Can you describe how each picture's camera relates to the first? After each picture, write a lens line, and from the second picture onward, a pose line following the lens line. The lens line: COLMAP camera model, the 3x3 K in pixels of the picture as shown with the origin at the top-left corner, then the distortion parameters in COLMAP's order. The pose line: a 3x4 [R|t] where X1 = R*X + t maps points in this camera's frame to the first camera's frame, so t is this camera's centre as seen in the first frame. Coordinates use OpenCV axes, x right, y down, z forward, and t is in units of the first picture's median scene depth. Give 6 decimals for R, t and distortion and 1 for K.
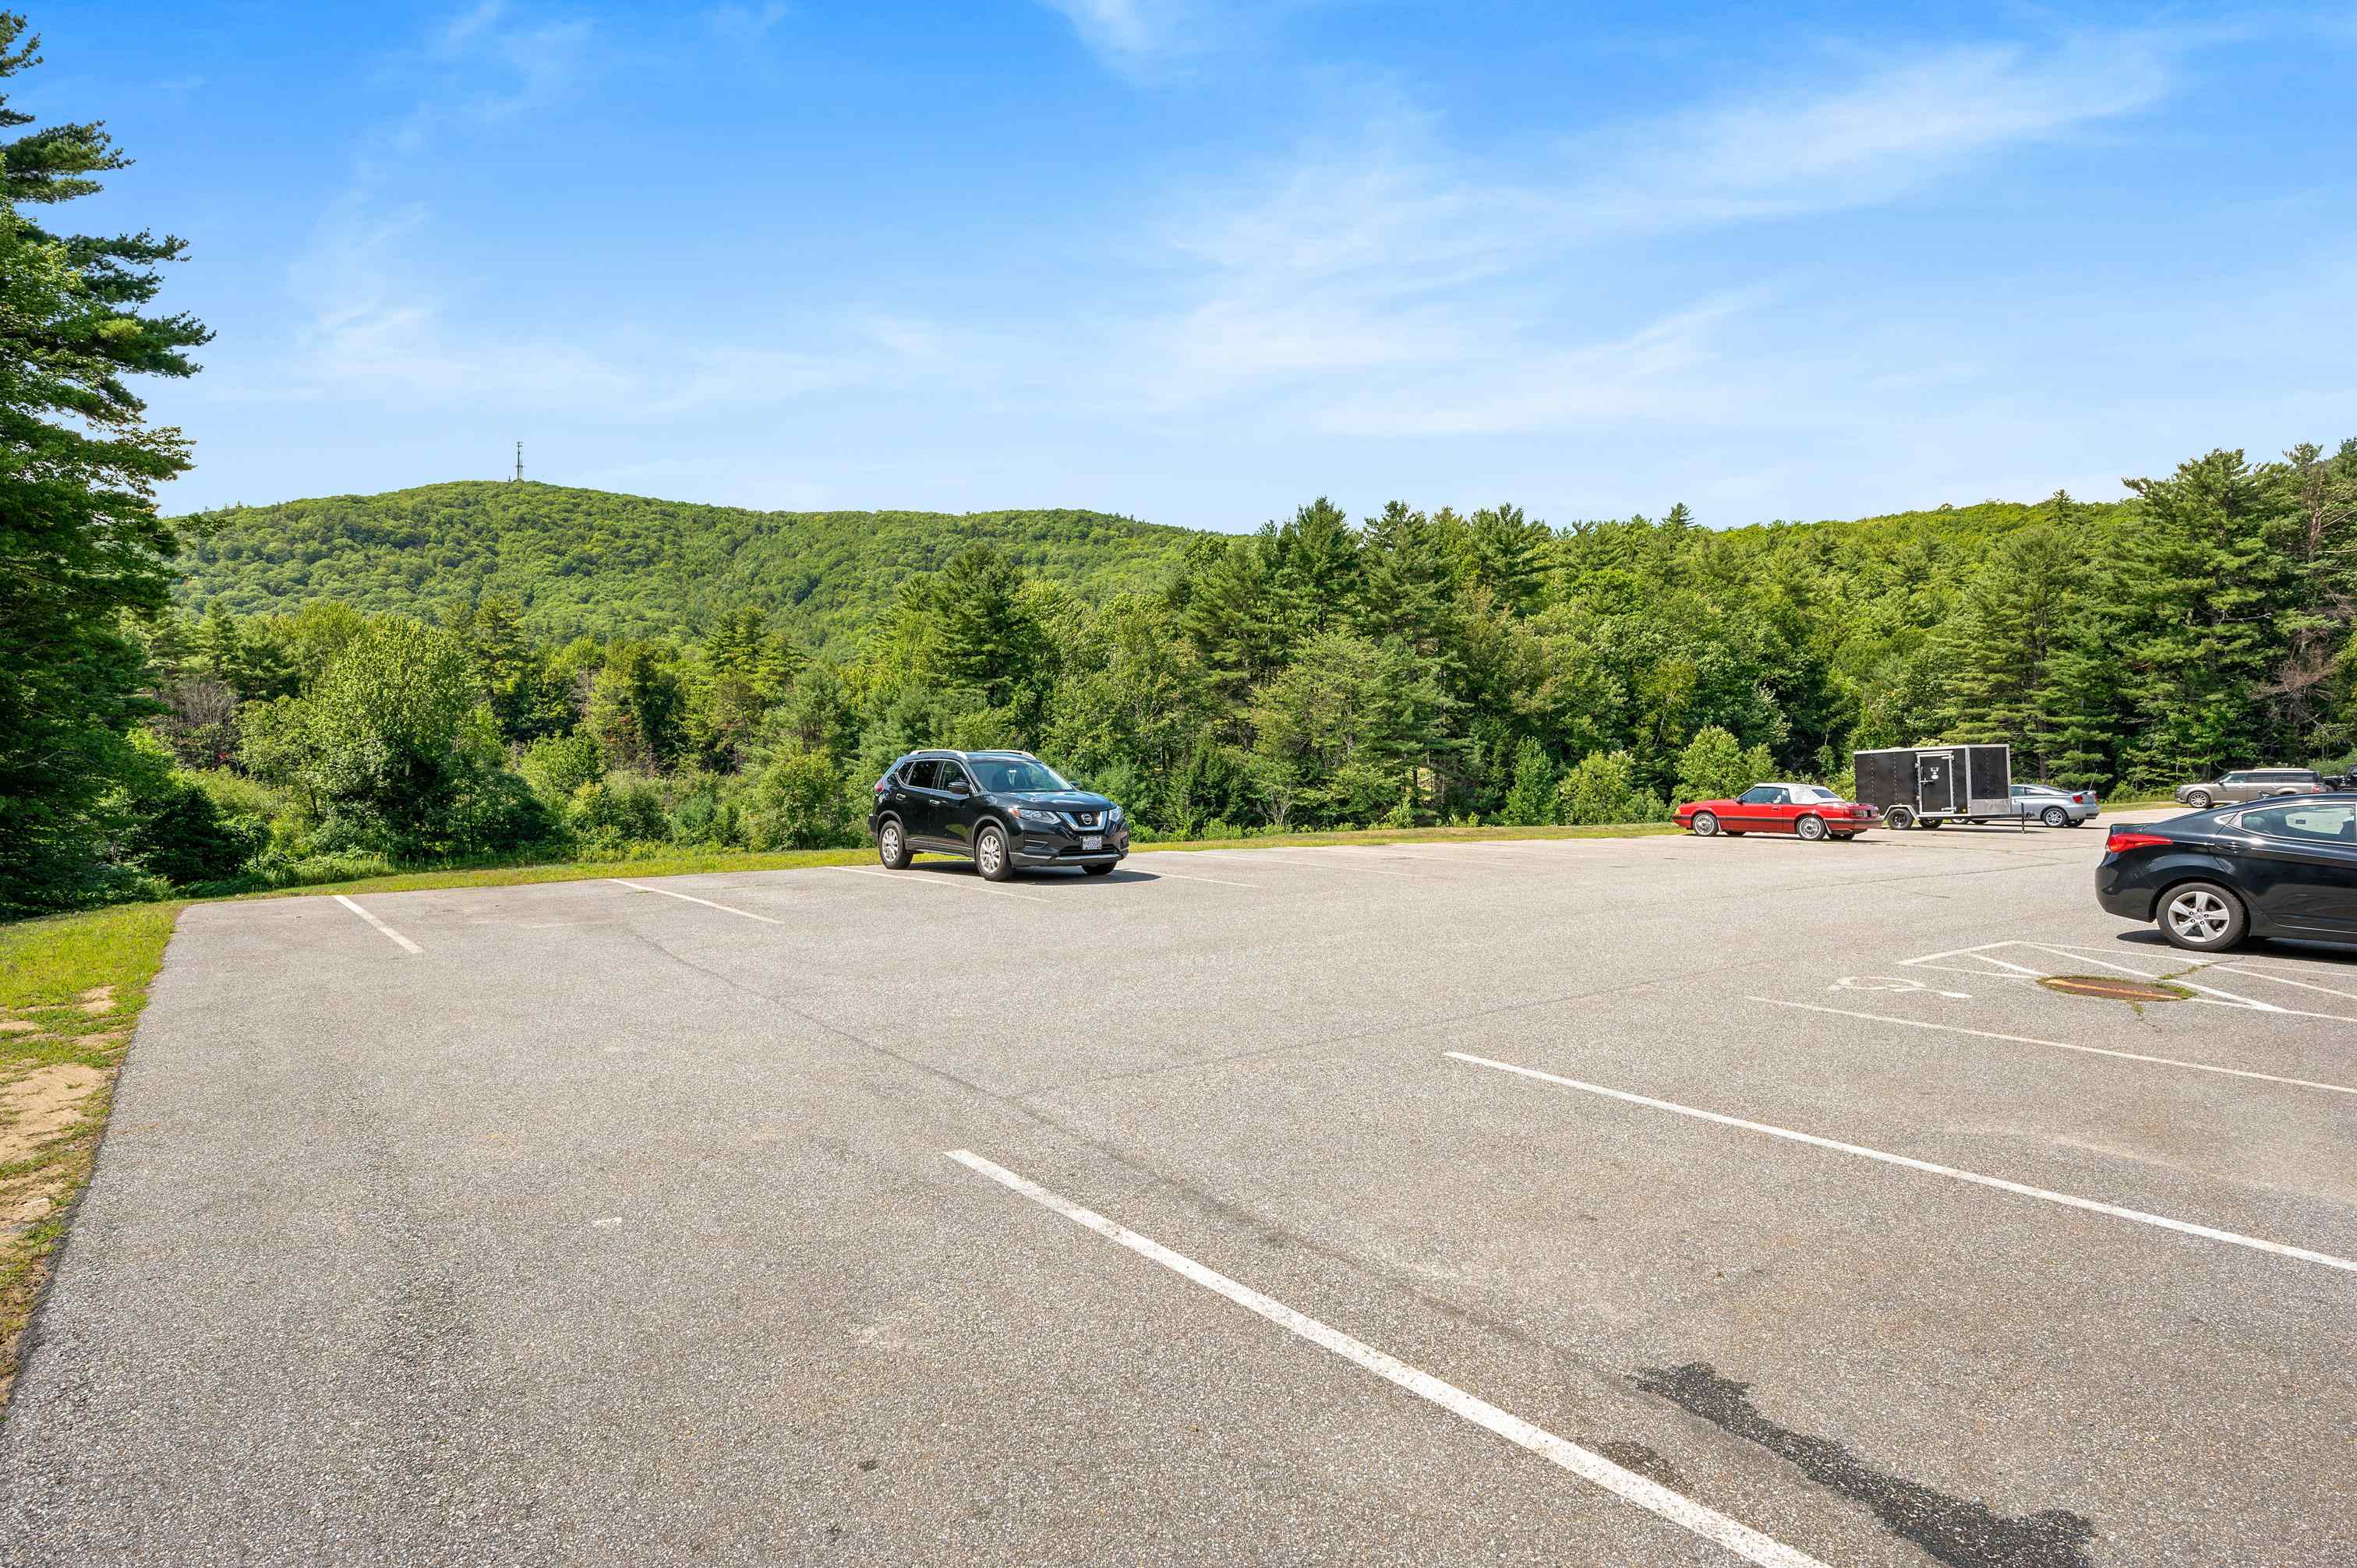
lens RADIAL K [[1279.4, 0, 1144.2], [0, 1279.4, 788.1], [0, 0, 1]] dist [-0.004585, -0.000990]
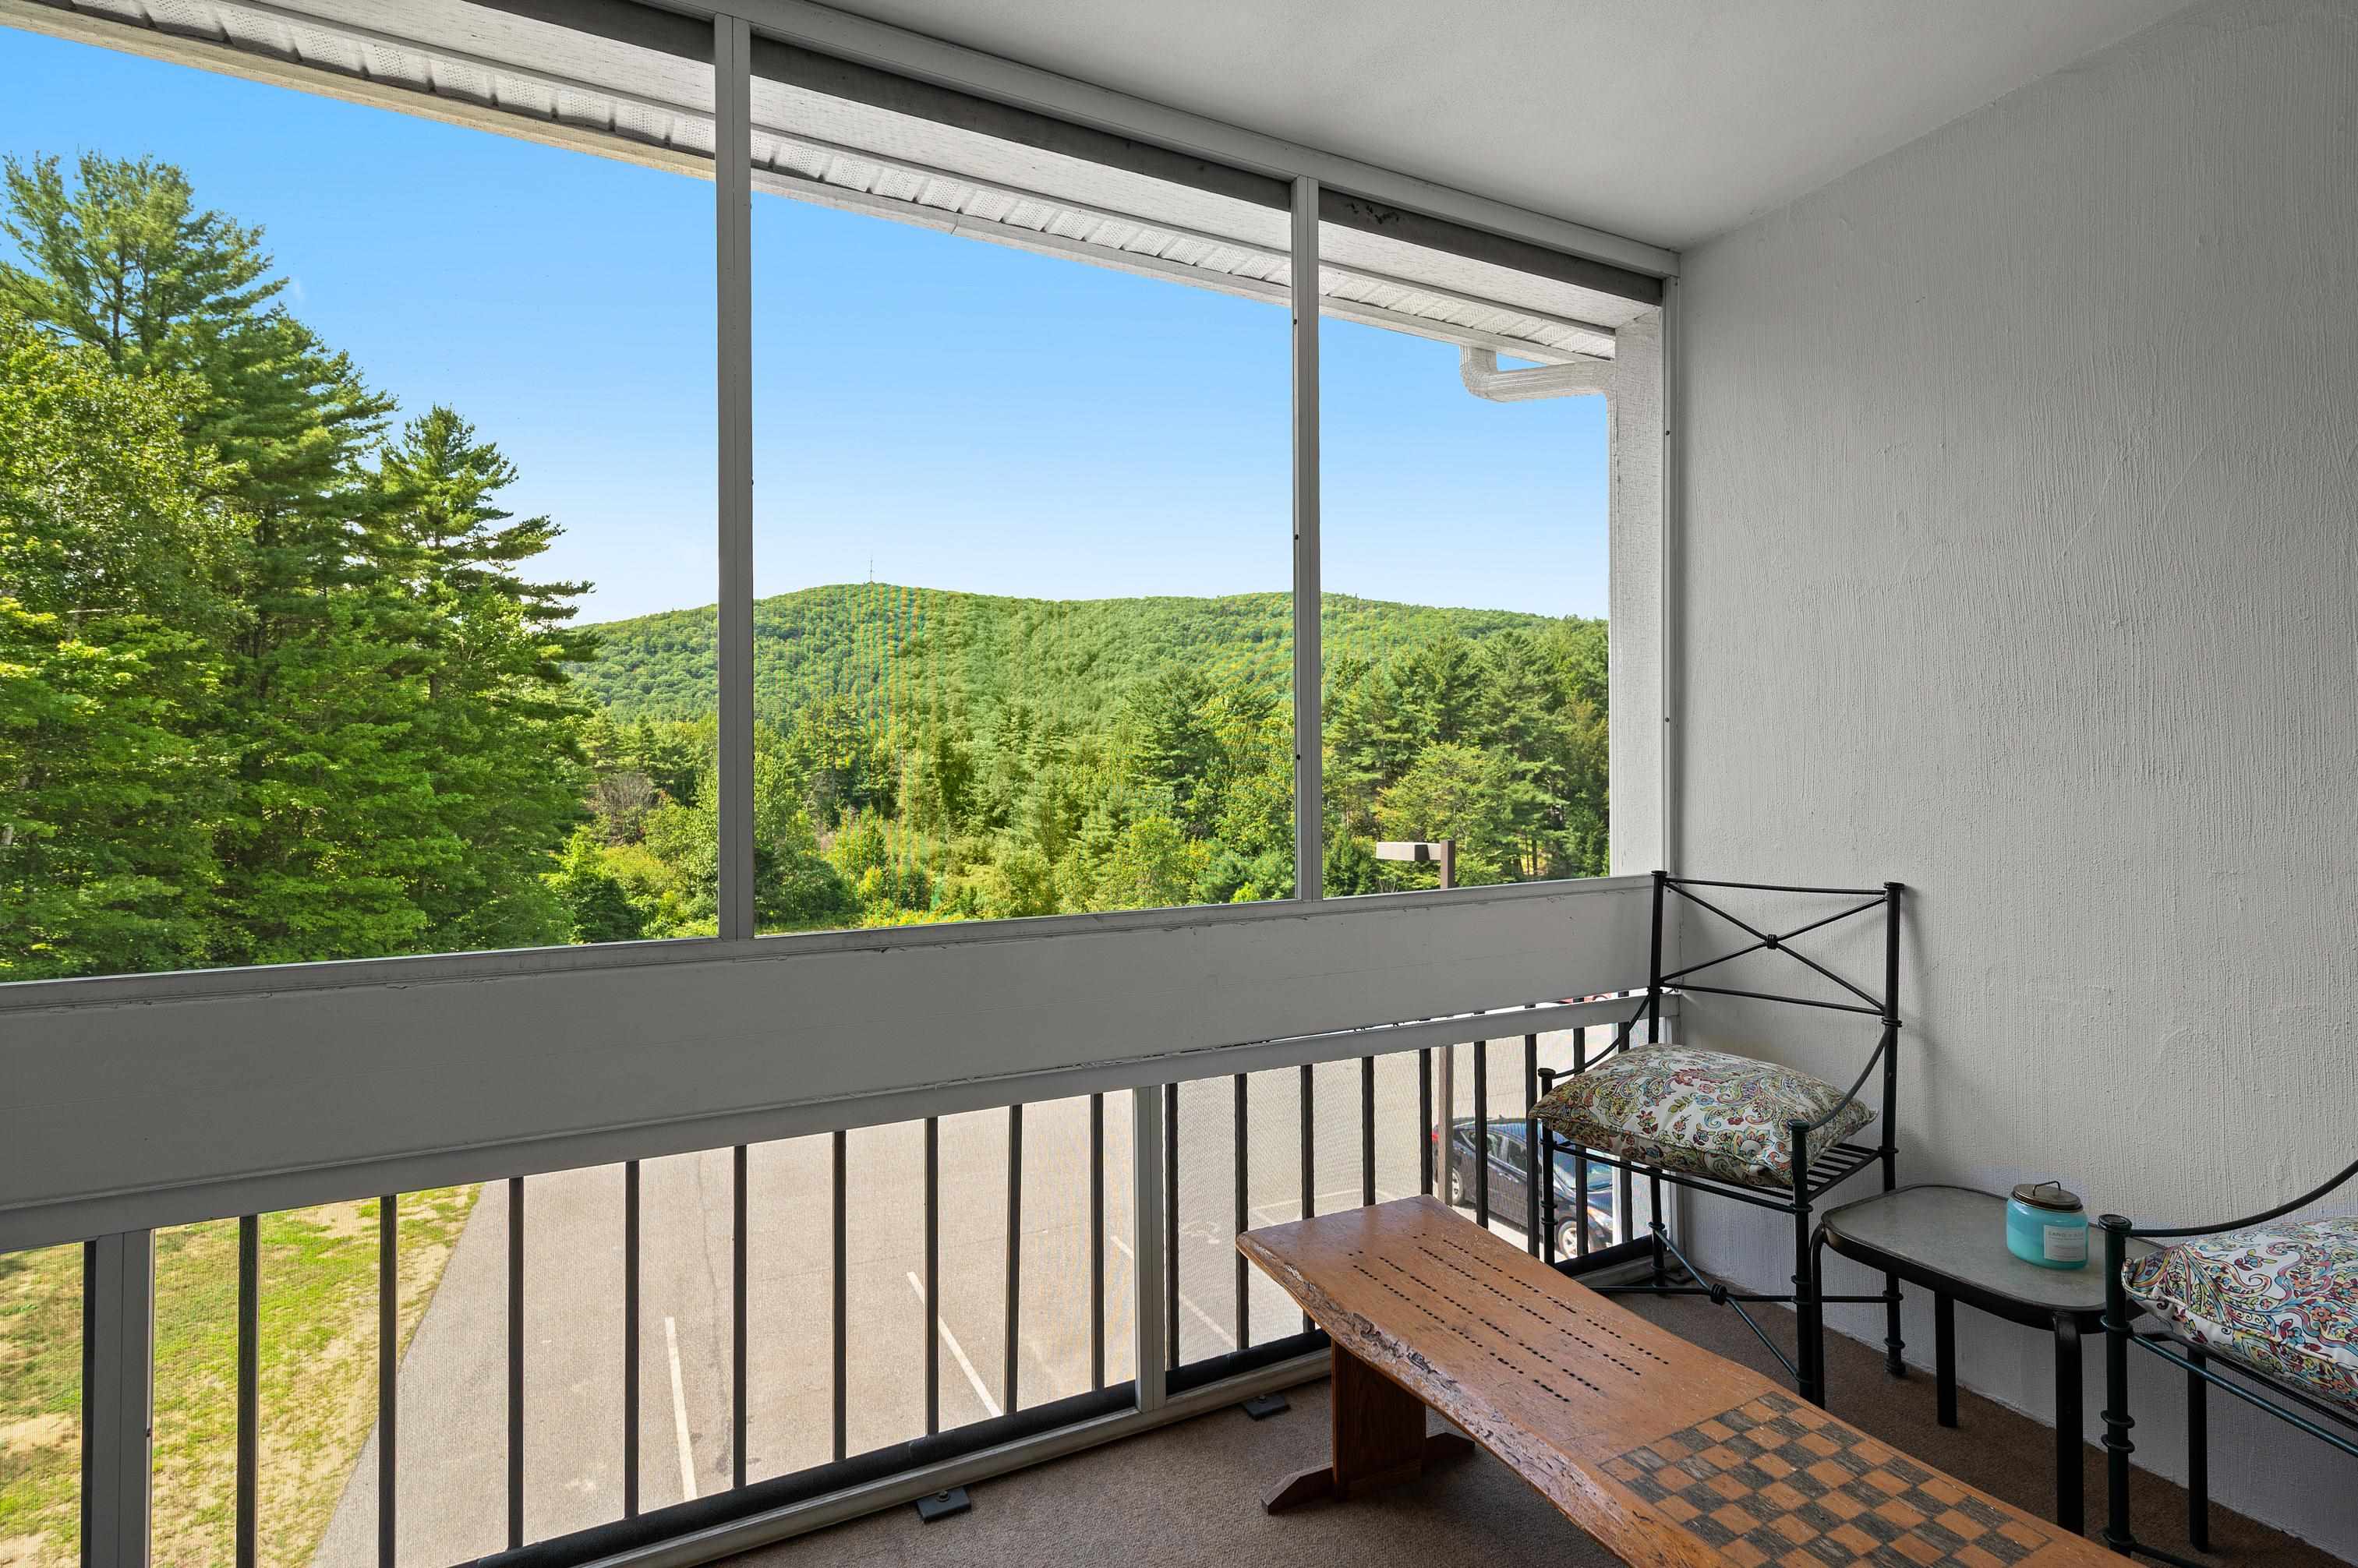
lens RADIAL K [[1110.3, 0, 1183.9], [0, 1110.3, 758.8], [0, 0, 1]] dist [0.001403, -0.000044]
pose [[0.982195, -0.006757, -0.187743, 0.058323], [-0.001700, 0.998992, -0.044850, -0.034444], [0.187857, 0.044371, 0.981194, -0.054441]]
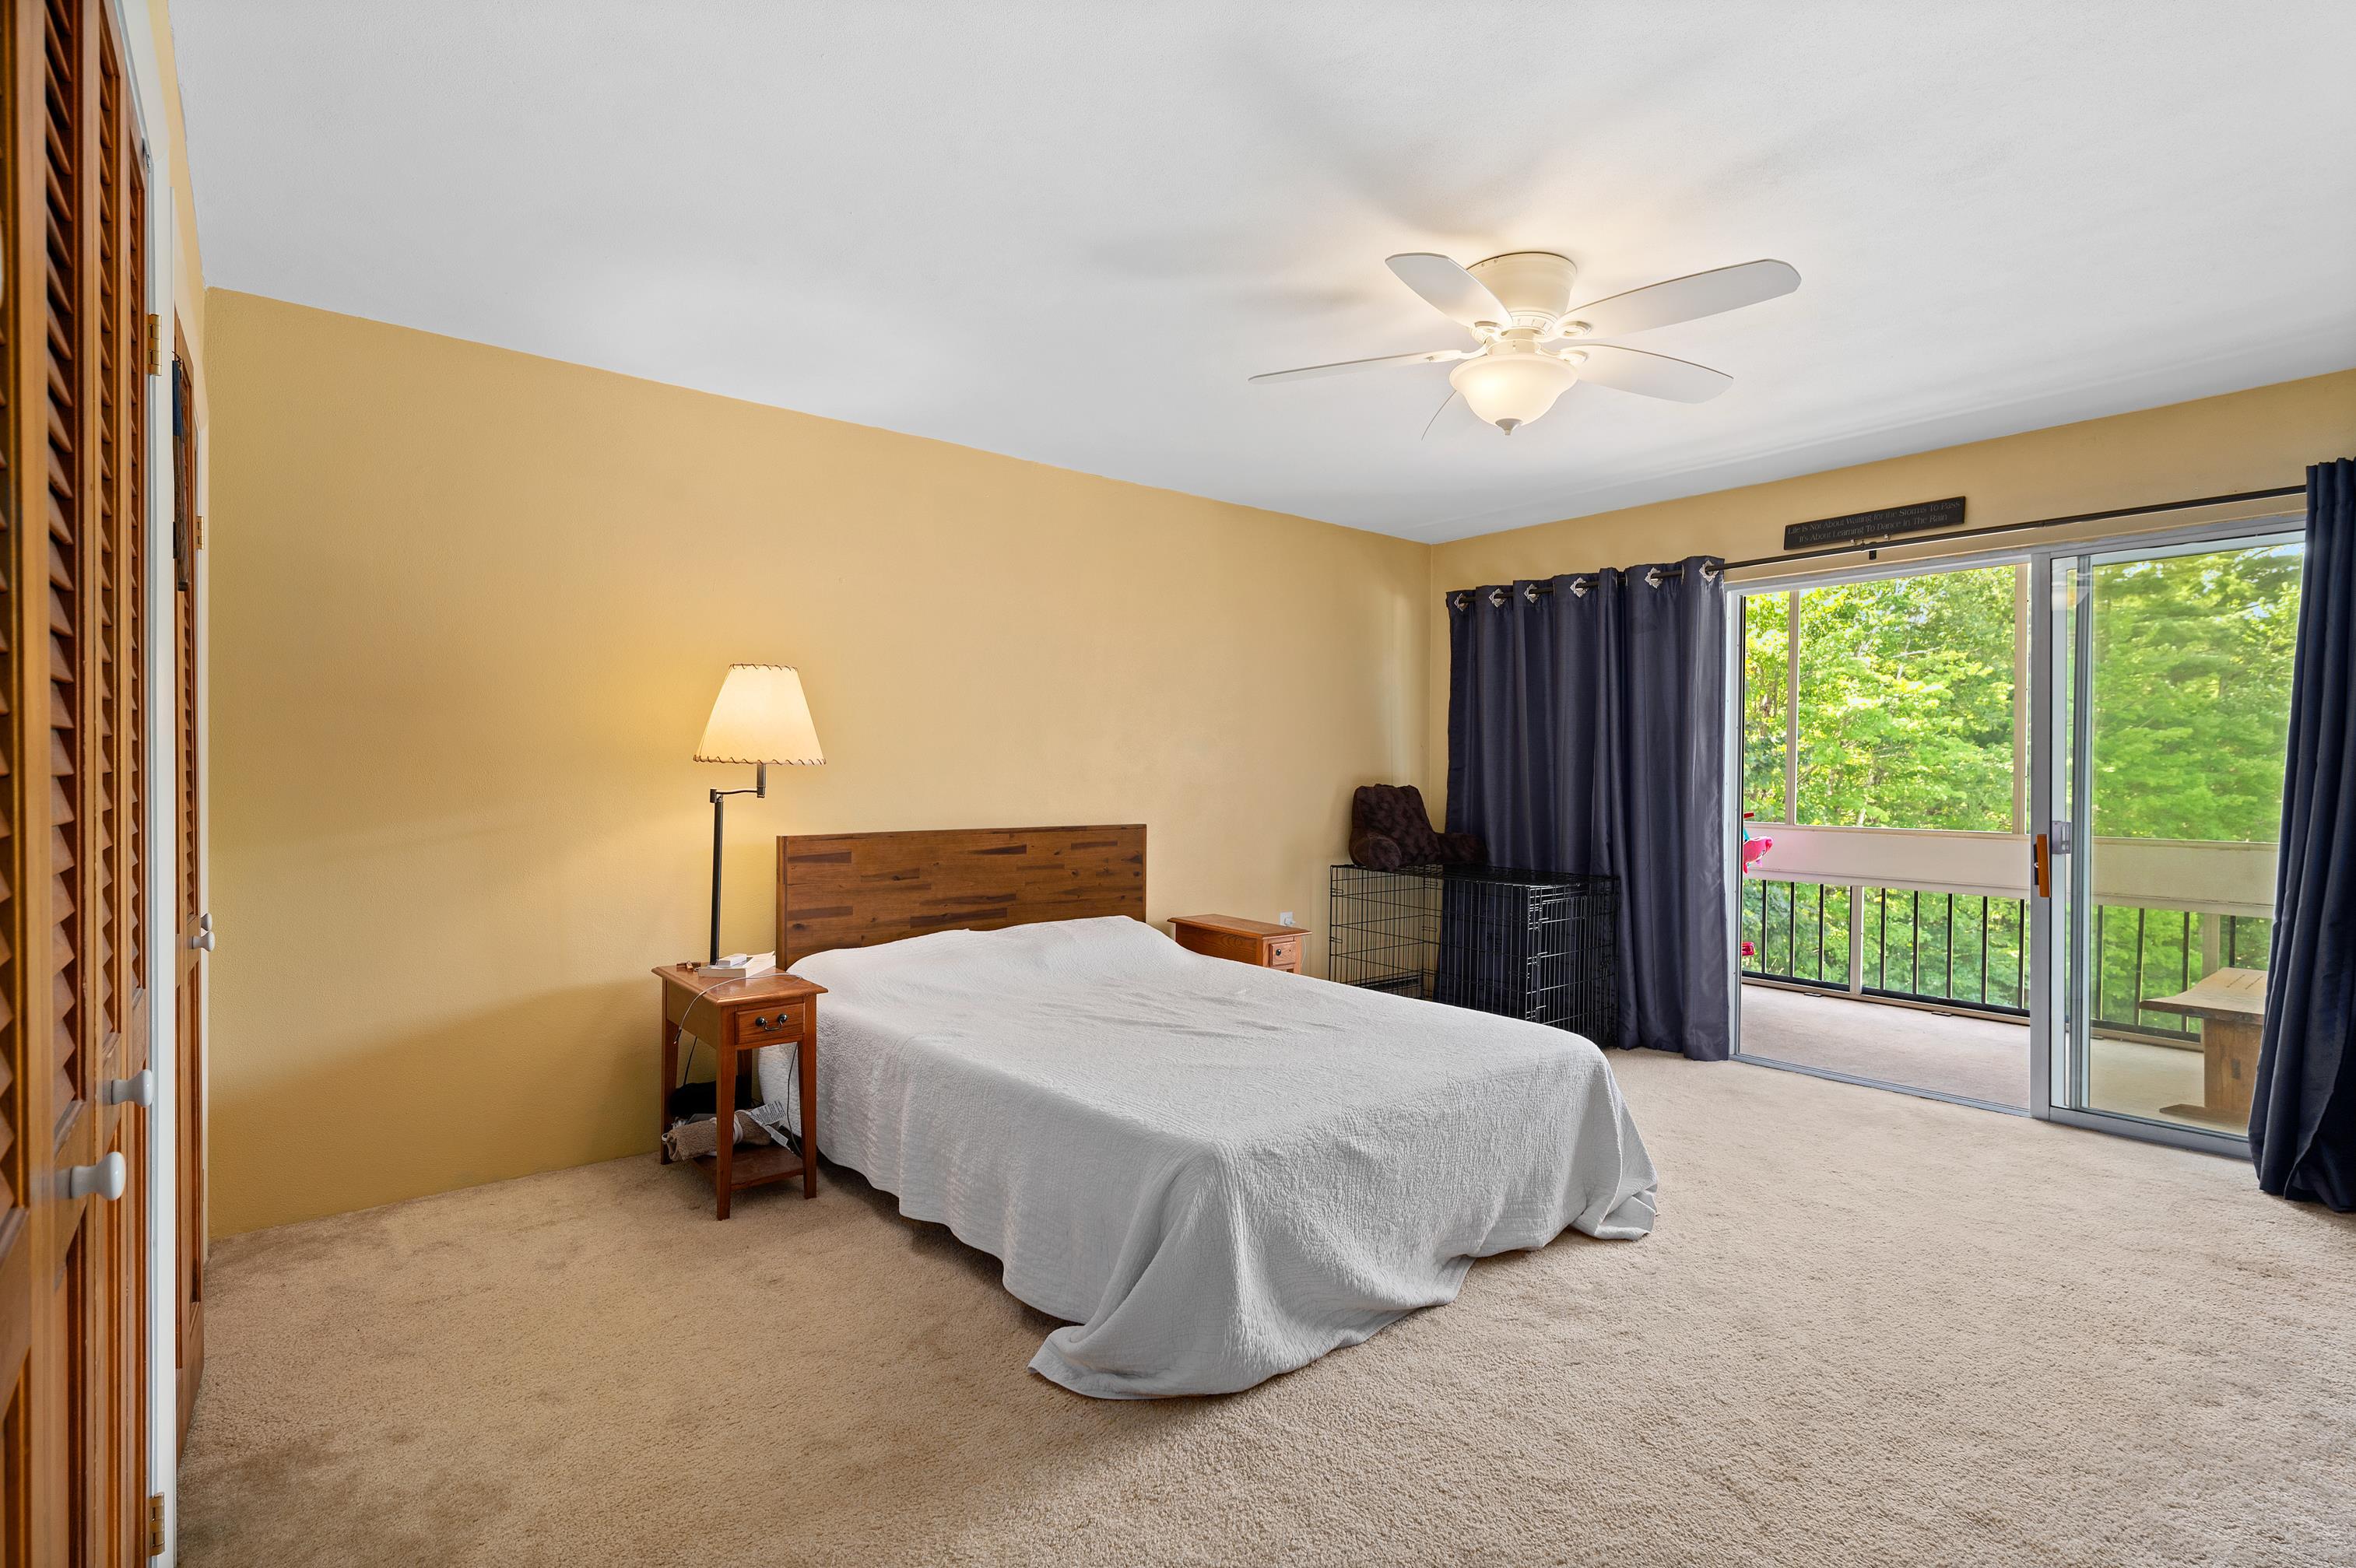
lens RADIAL K [[1136.7, 0, 1179.8], [0, 1136.7, 775.4], [0, 0, 1]] dist [-0.000092, -0.047962]
pose [[-0.012742, 0.004615, -0.999908, 0.094122], [-0.040291, 0.999175, 0.005125, -0.034233], [0.999107, 0.040353, -0.012545, -0.067659]]
